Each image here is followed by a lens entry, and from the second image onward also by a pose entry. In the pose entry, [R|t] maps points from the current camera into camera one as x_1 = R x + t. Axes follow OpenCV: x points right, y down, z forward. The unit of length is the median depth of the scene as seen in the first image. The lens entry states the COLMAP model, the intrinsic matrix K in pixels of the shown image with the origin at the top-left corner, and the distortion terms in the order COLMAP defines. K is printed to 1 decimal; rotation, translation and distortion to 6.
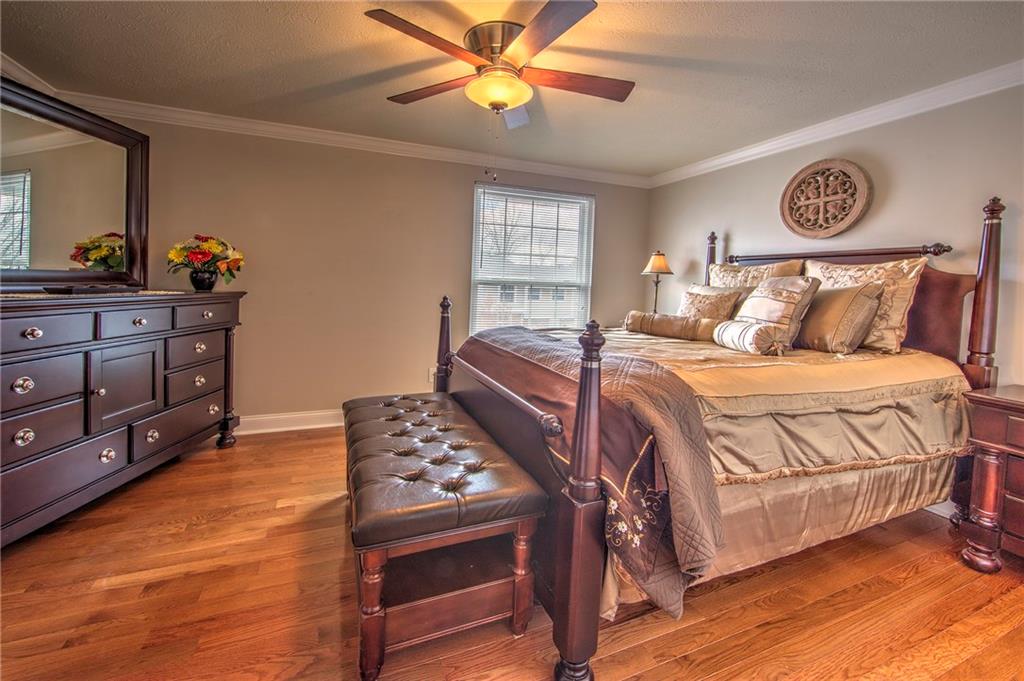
lens RADIAL K [[418.2, 0, 507.3], [0, 418.2, 336.4], [0, 0, 1]] dist [-0.000634, -0.000014]
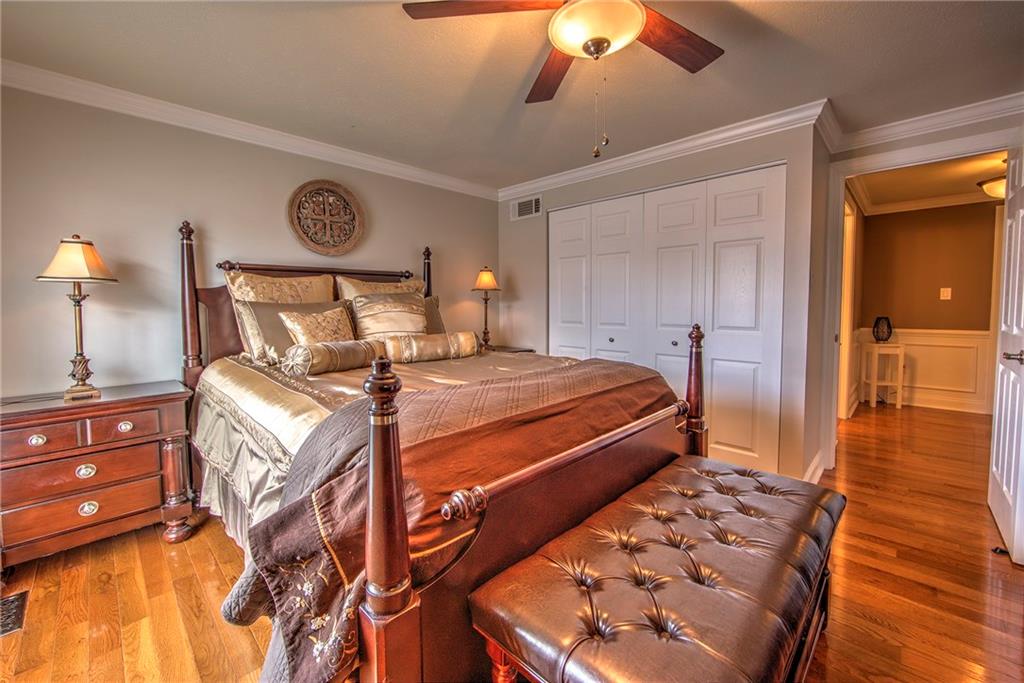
lens RADIAL K [[418.2, 0, 507.3], [0, 418.2, 337.4], [0, 0, 1]] dist [-0.000634, -0.000014]
pose [[-0.392680, -0.097120, 0.914533, -0.407702], [0.114826, 0.981450, 0.153531, -0.143731], [-0.912479, 0.165300, -0.374244, 1.029115]]
